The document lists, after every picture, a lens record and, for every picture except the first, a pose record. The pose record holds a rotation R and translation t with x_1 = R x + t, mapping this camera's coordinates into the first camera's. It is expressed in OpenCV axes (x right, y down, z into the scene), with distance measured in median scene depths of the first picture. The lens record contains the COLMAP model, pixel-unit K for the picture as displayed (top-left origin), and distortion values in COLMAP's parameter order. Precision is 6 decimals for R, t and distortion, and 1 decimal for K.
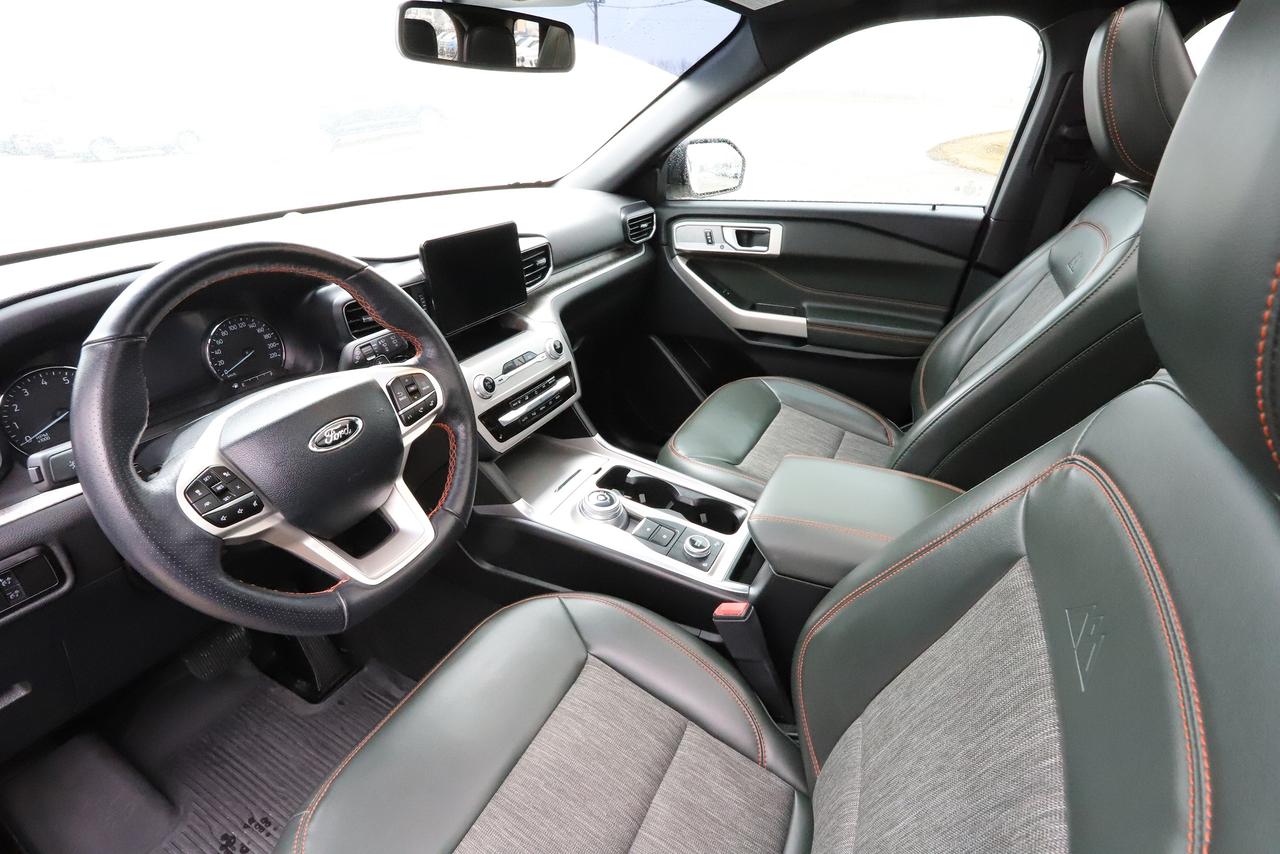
lens RADIAL K [[608.0, 0, 632.5], [0, 608.0, 418.2], [0, 0, 1]] dist [-0.047941, 0.007628]
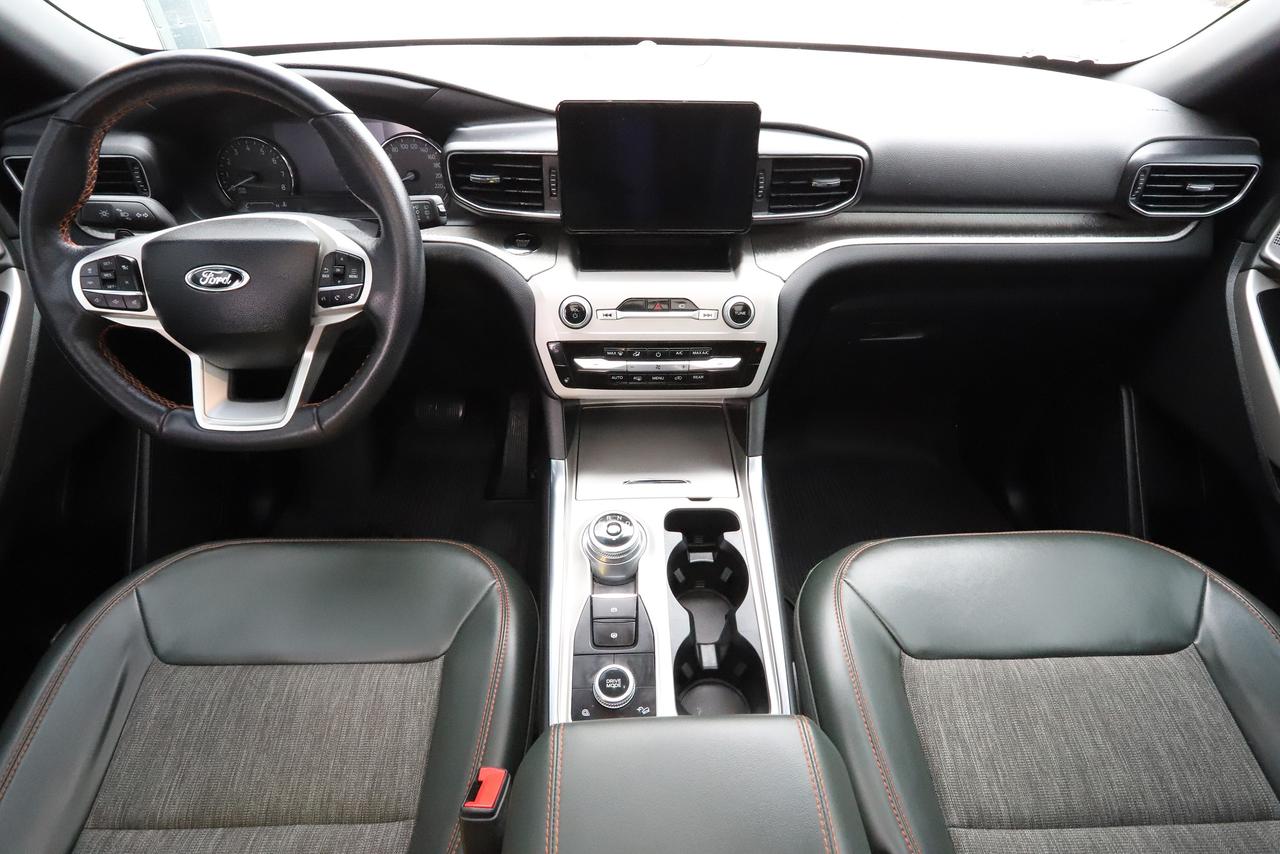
lens RADIAL K [[608.0, 0, 641.4], [0, 608.0, 417.6], [0, 0, 1]] dist [-0.047941, 0.007628]
pose [[0.485540, 0.553843, -0.676394, 0.315988], [-0.400954, 0.828621, 0.390670, -0.224790], [0.776844, 0.081517, 0.624394, 0.489186]]
